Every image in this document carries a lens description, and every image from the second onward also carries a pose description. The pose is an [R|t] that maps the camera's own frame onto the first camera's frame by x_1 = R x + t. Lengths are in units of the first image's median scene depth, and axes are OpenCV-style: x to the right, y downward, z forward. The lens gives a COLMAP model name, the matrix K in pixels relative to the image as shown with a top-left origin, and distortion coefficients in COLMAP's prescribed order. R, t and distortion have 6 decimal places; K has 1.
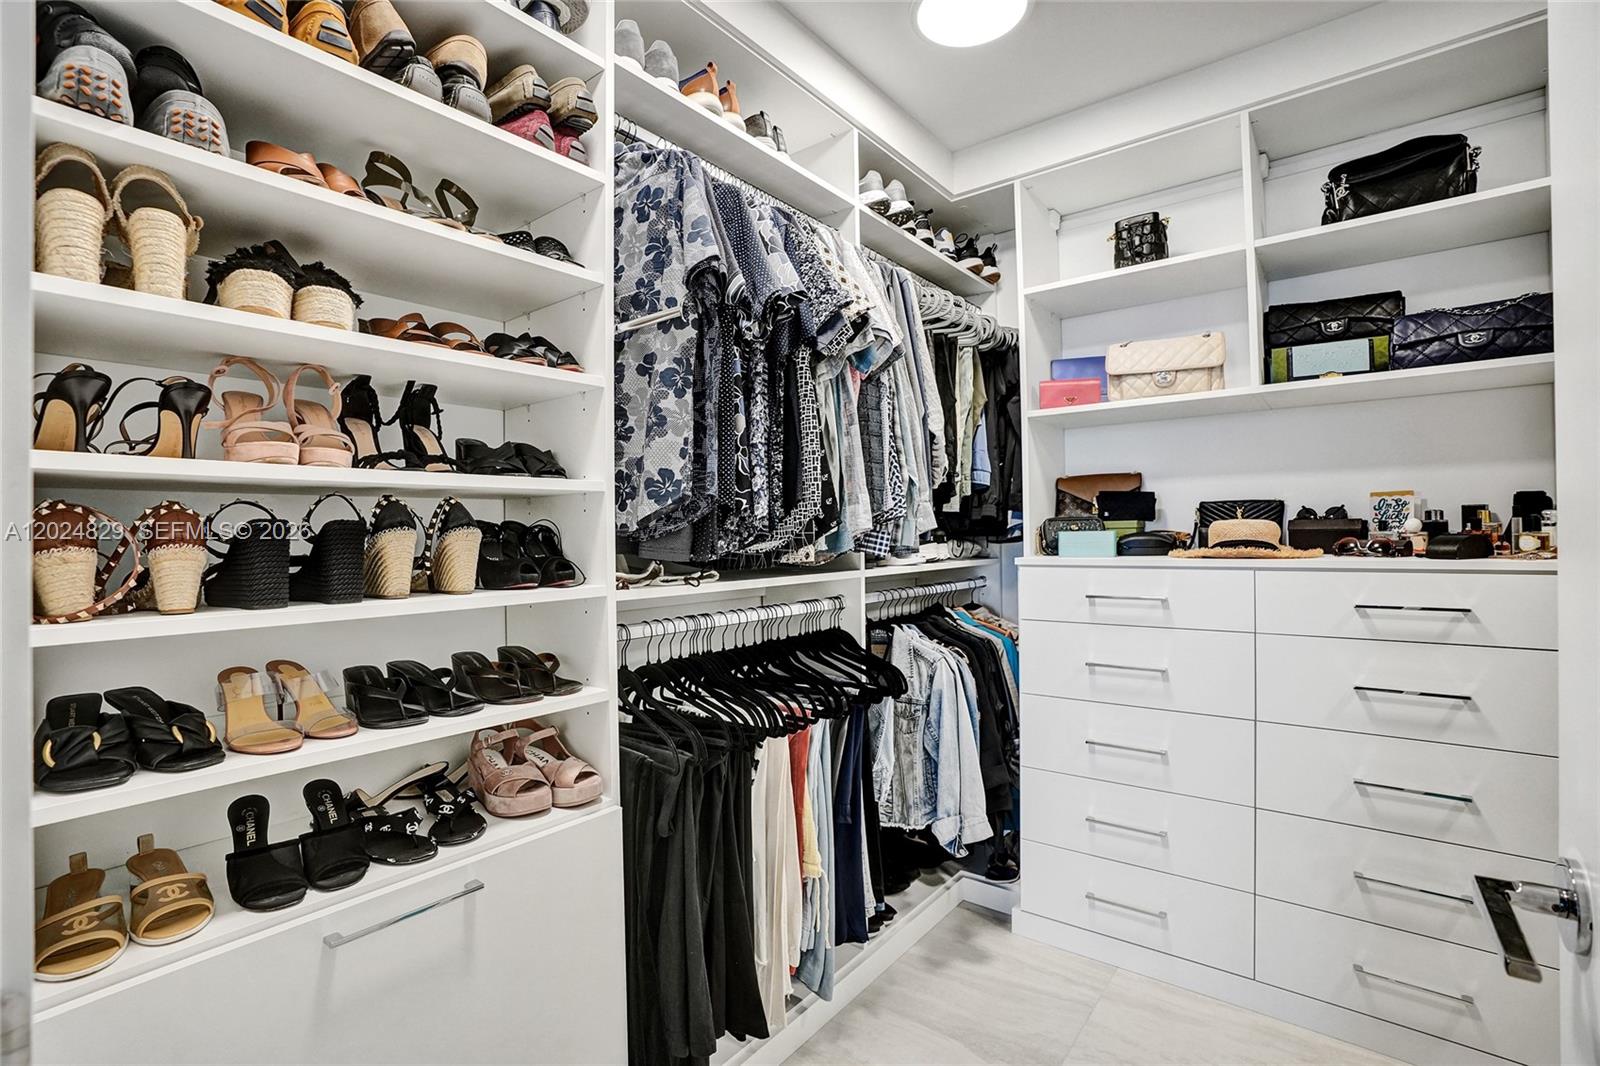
lens RADIAL K [[723.5, 0, 774.3], [0, 723.5, 538.4], [0, 0, 1]] dist [-0.032256, 0.005898]
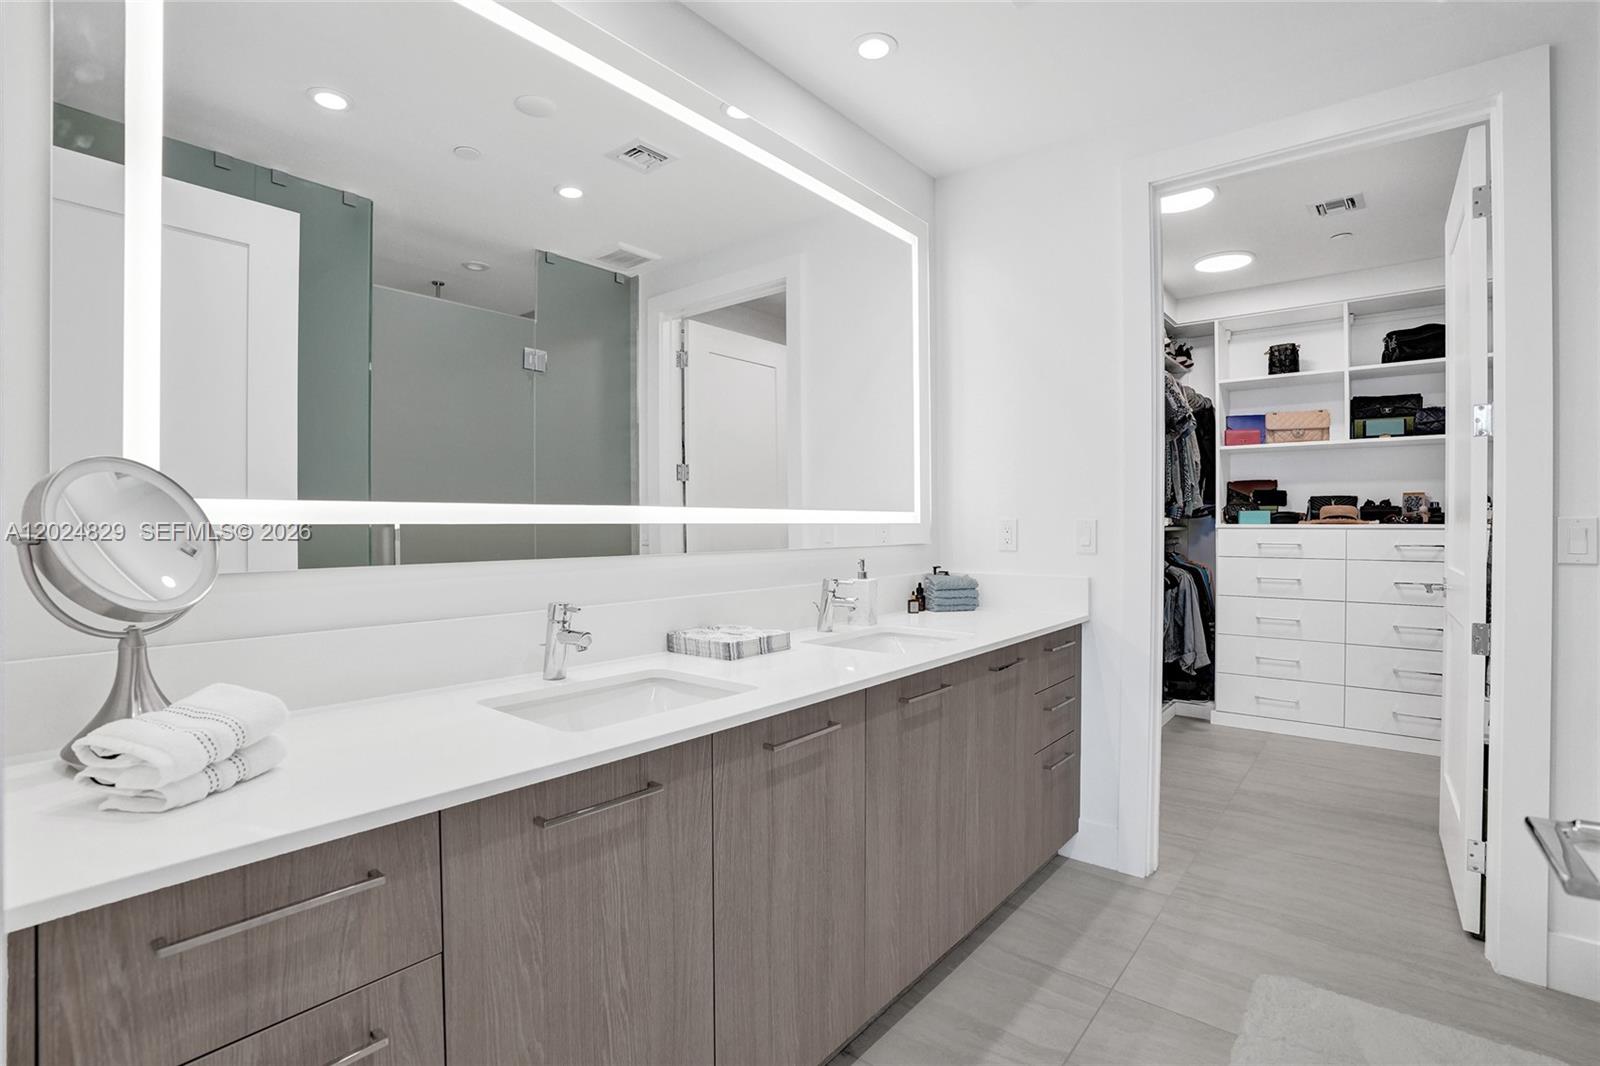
lens RADIAL K [[723.5, 0, 797.9], [0, 723.5, 535.6], [0, 0, 1]] dist [-0.032256, 0.005898]
pose [[0.999932, 0.011328, -0.002830, -0.790321], [-0.011288, 0.999841, 0.013823, 0.043941], [0.002986, -0.013790, 0.999900, -0.924819]]
